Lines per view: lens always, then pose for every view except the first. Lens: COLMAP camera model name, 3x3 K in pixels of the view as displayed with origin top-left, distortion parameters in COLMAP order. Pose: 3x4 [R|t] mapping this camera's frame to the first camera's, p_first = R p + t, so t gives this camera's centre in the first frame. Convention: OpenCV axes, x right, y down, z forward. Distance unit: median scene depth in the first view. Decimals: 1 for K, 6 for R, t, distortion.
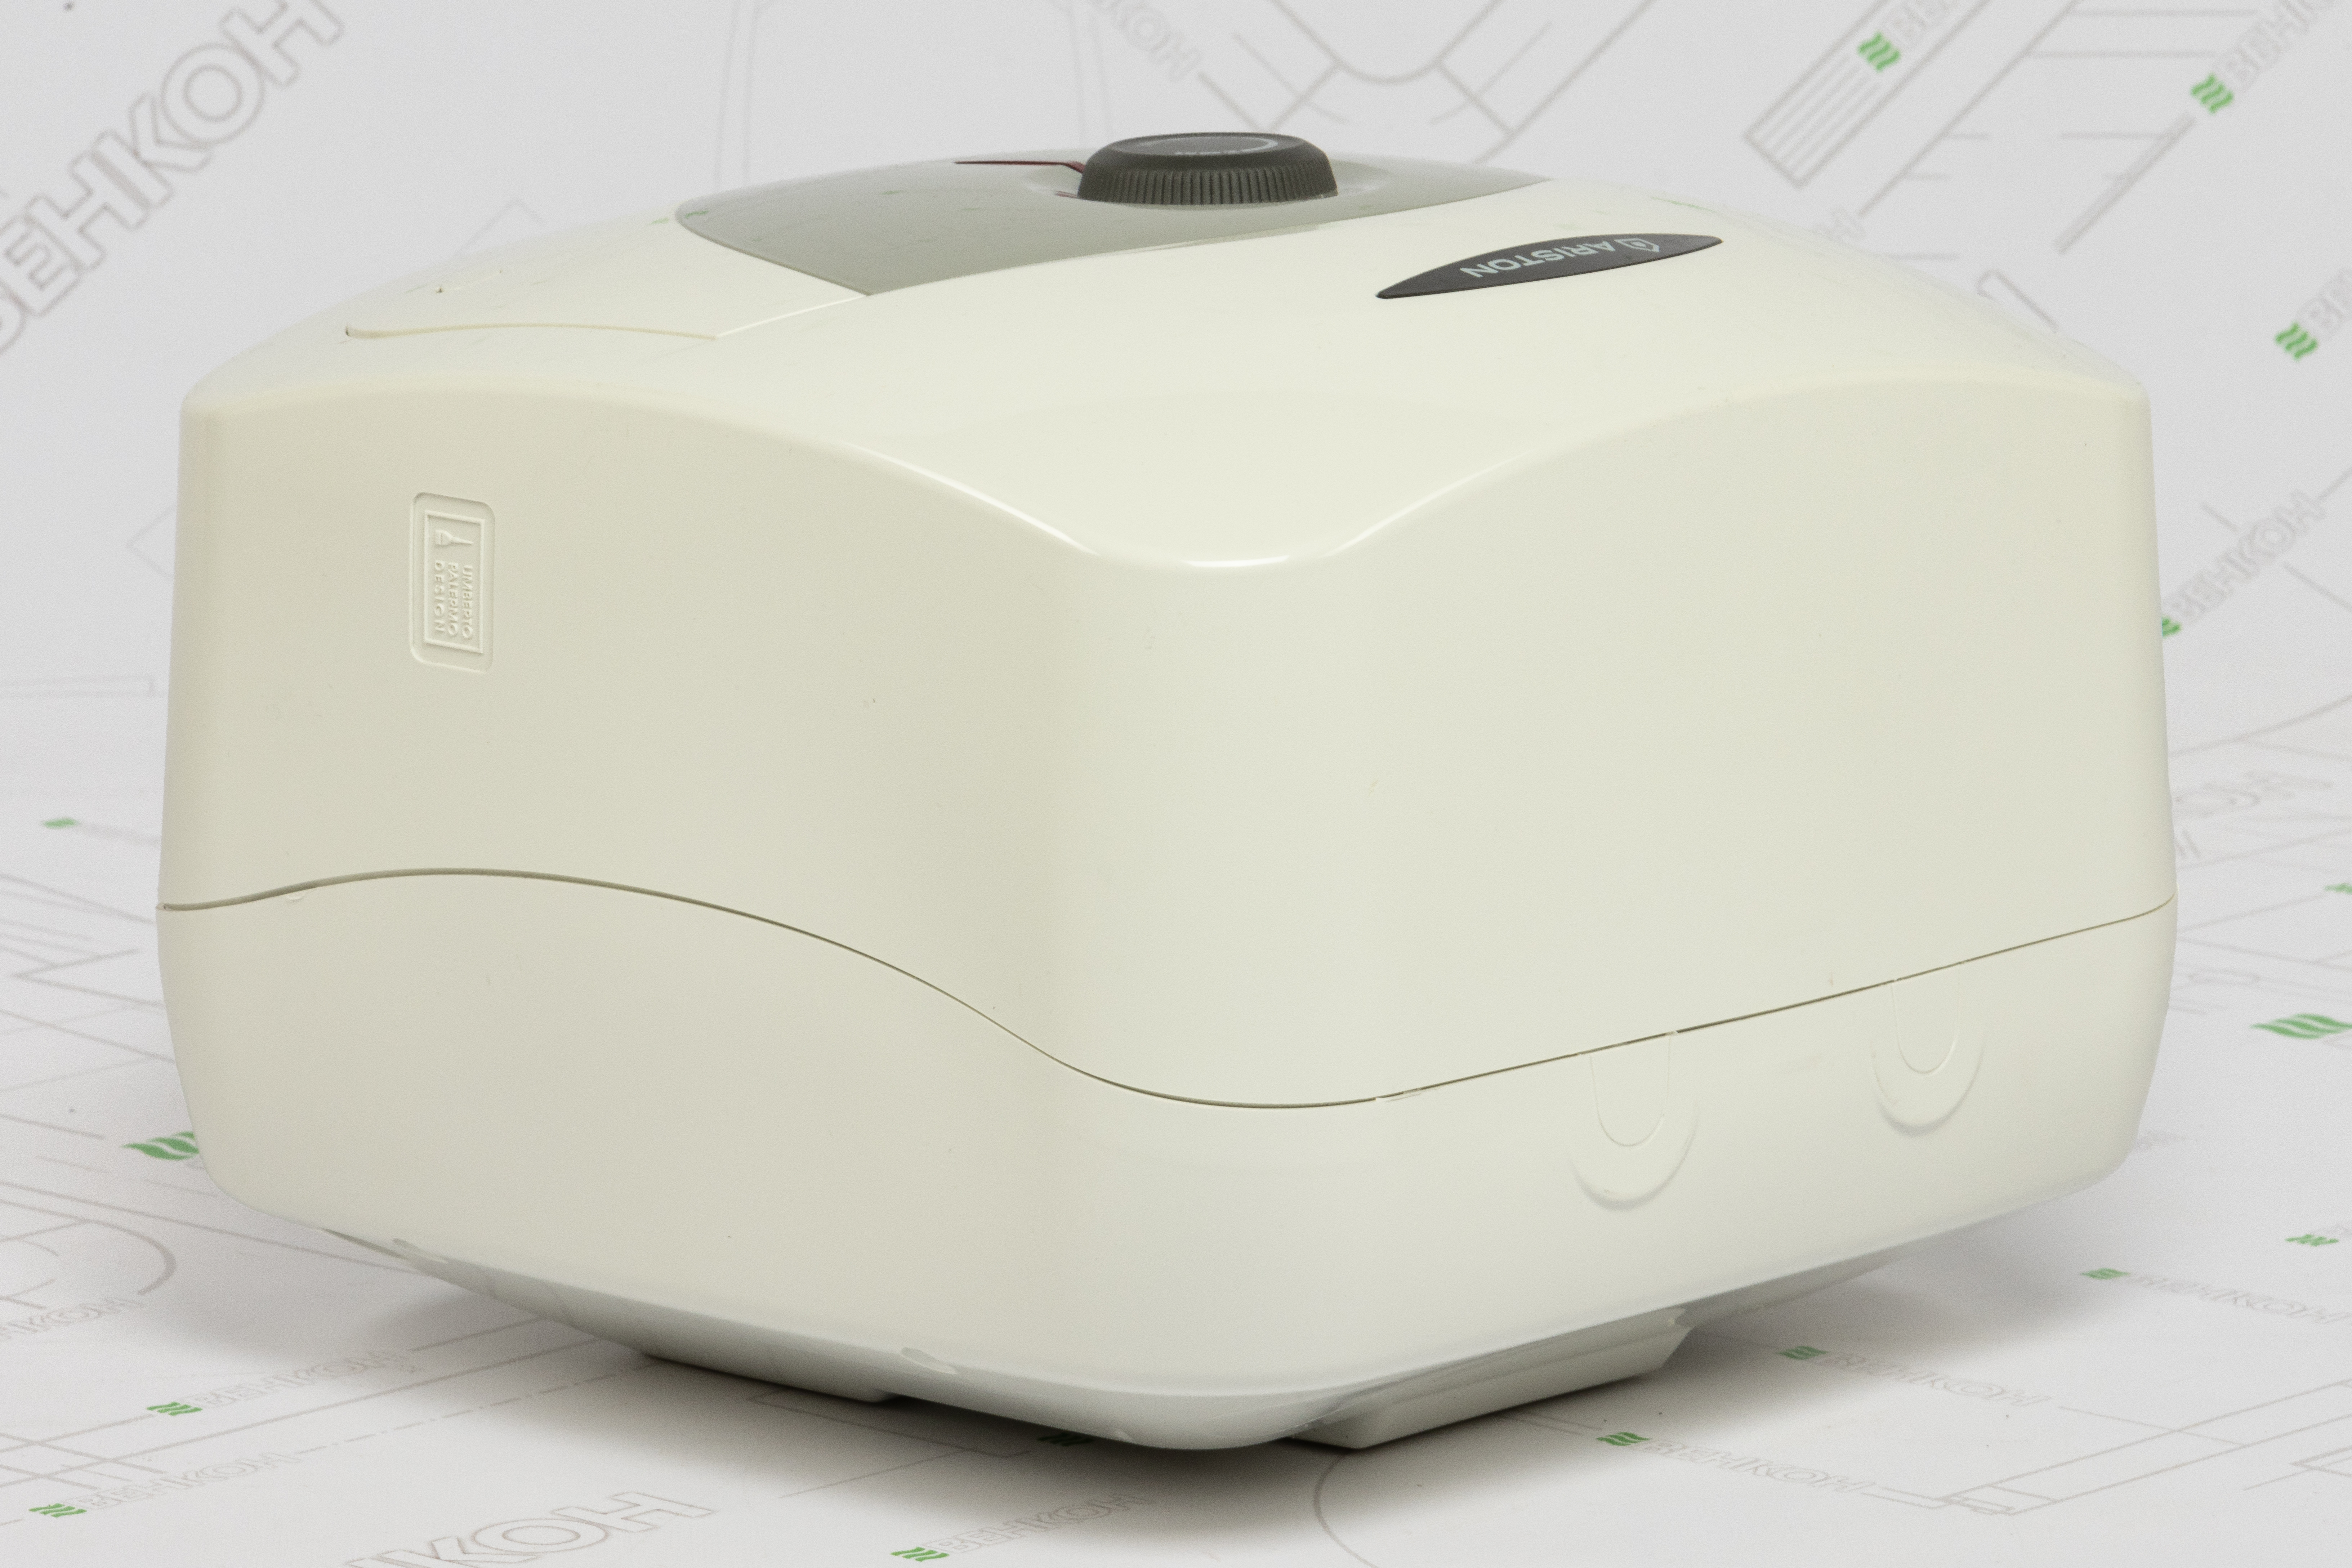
lens RADIAL K [[12700.4, 0, 1164.6], [0, 12700.4, 788.8], [0, 0, 1]] dist [0.017361, 0.000000]
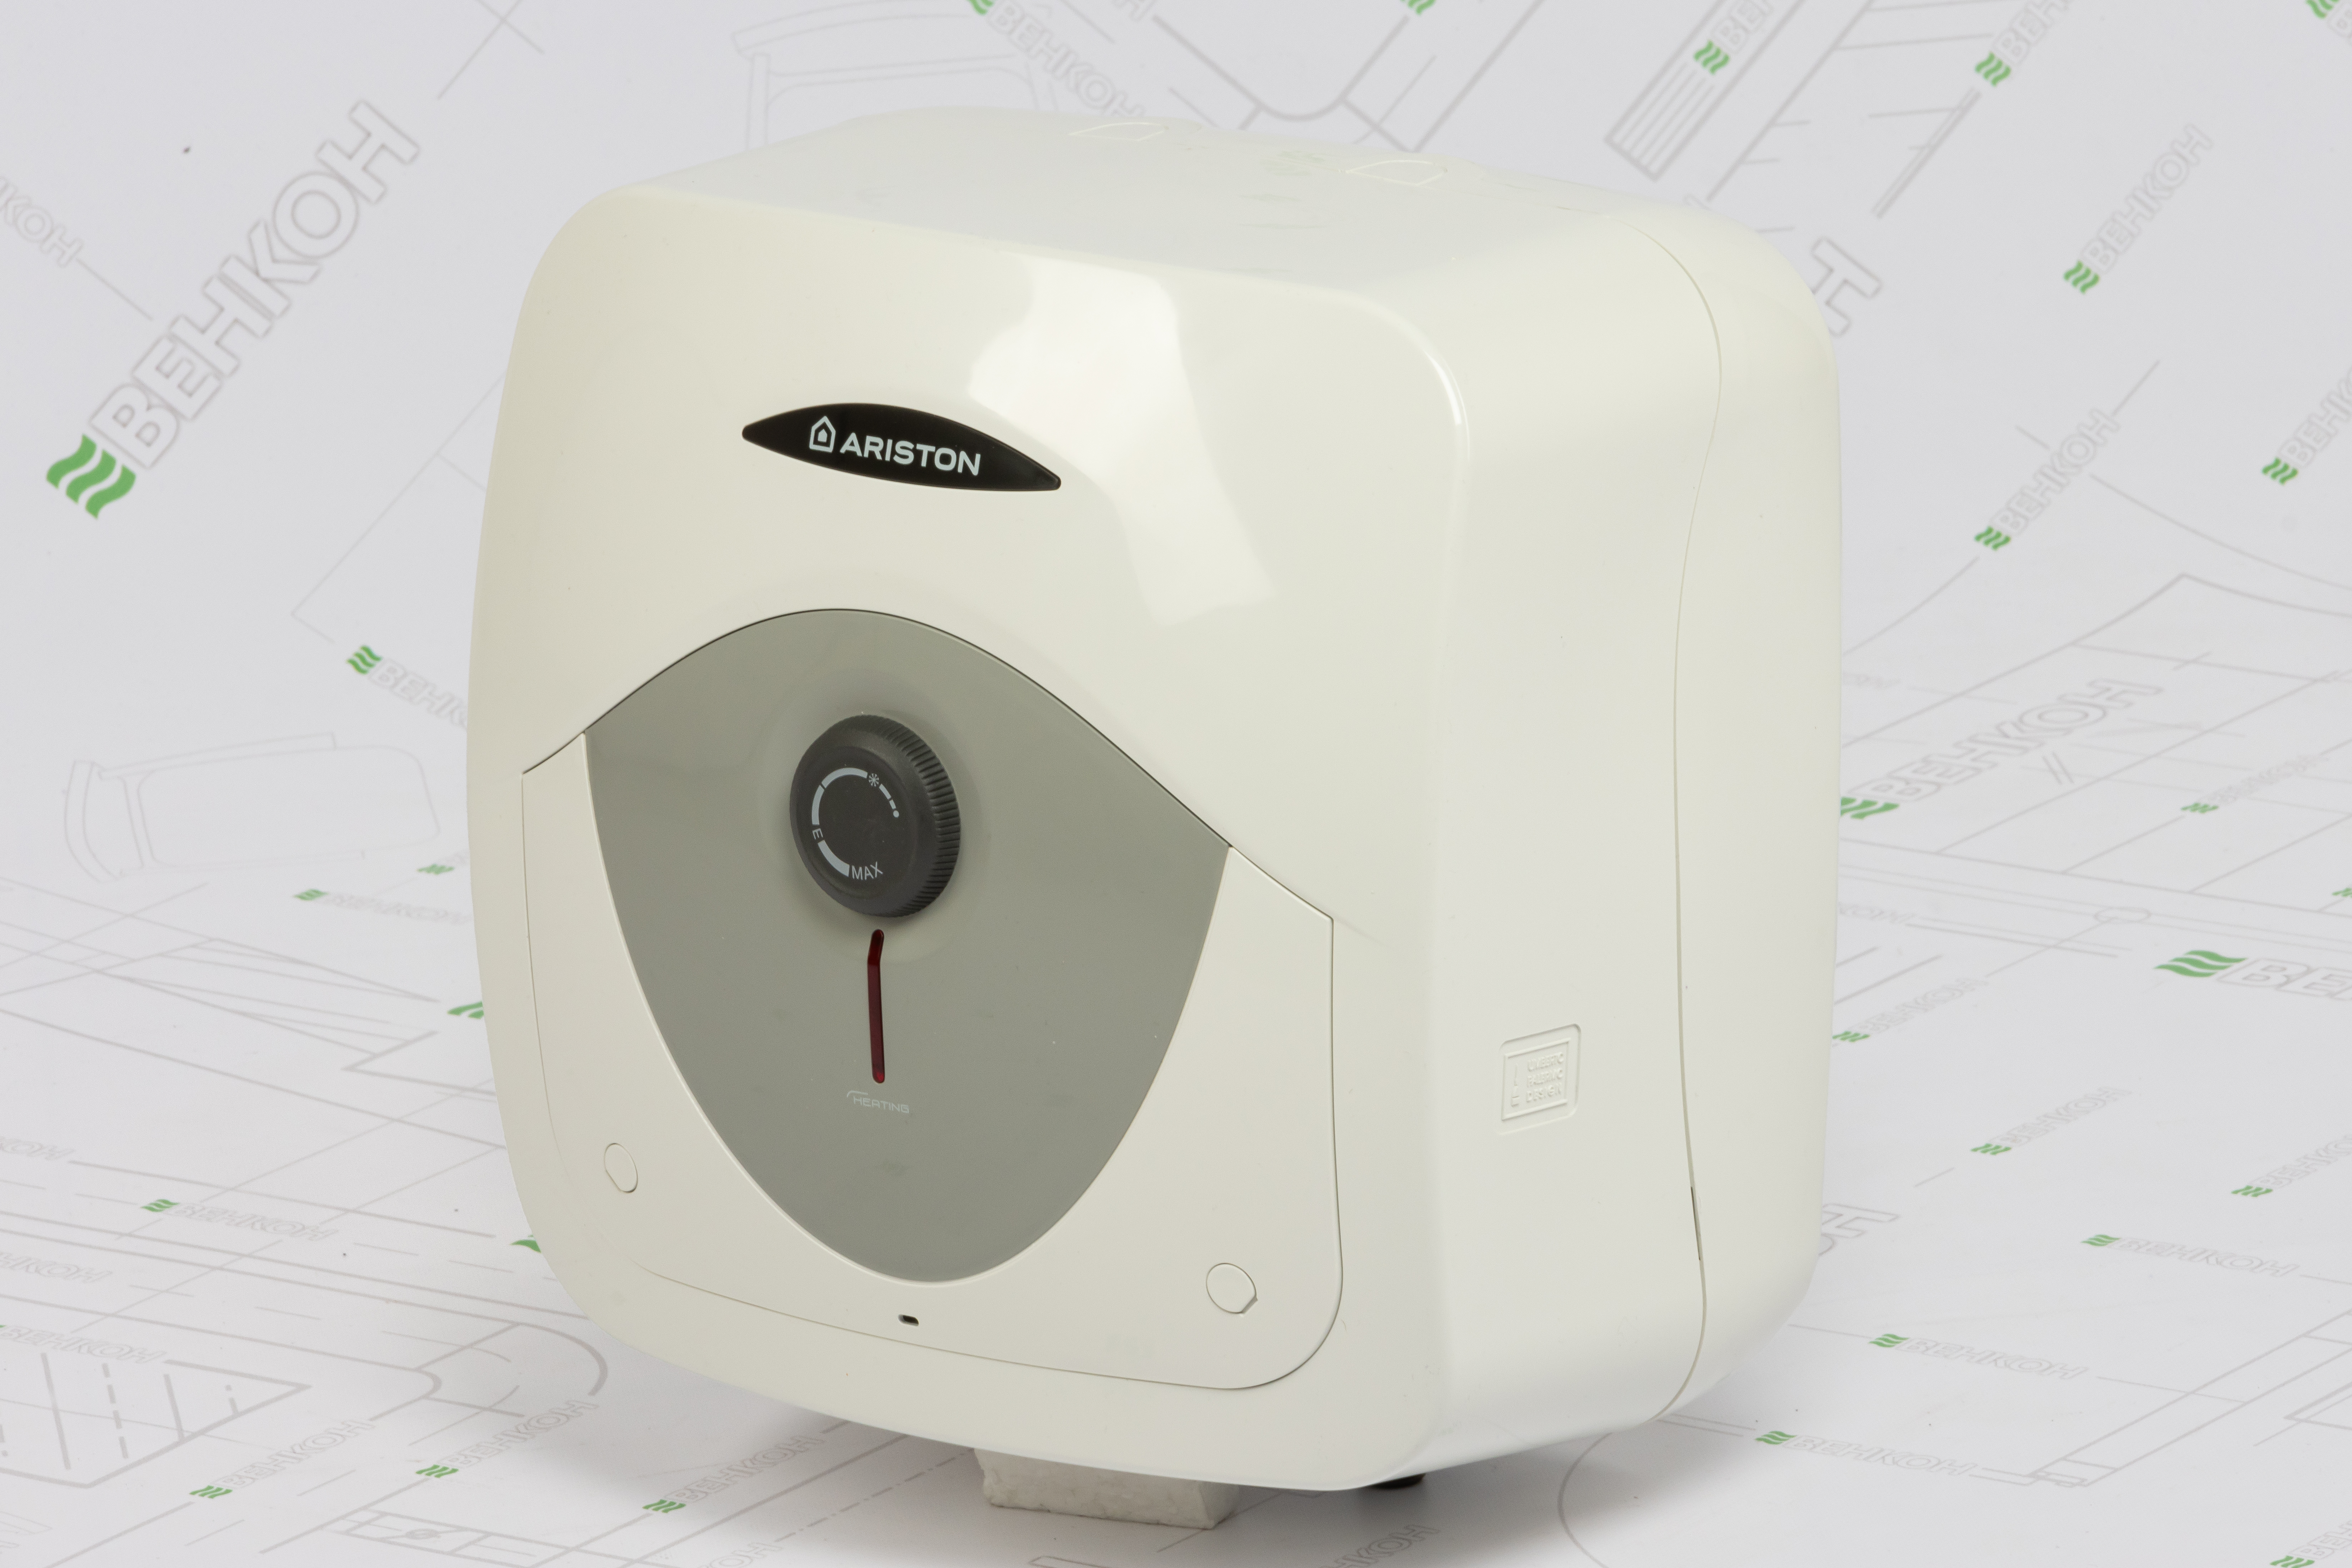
lens RADIAL K [[16065.5, 0, 1186.5], [0, 16065.5, 777.5], [0, 0, 1]] dist [0.049122, 0.000000]
pose [[0.993810, -0.085141, 0.071358, -0.105420], [0.078343, 0.992561, 0.093197, -0.135424], [-0.078762, -0.087030, 0.993087, -0.490655]]
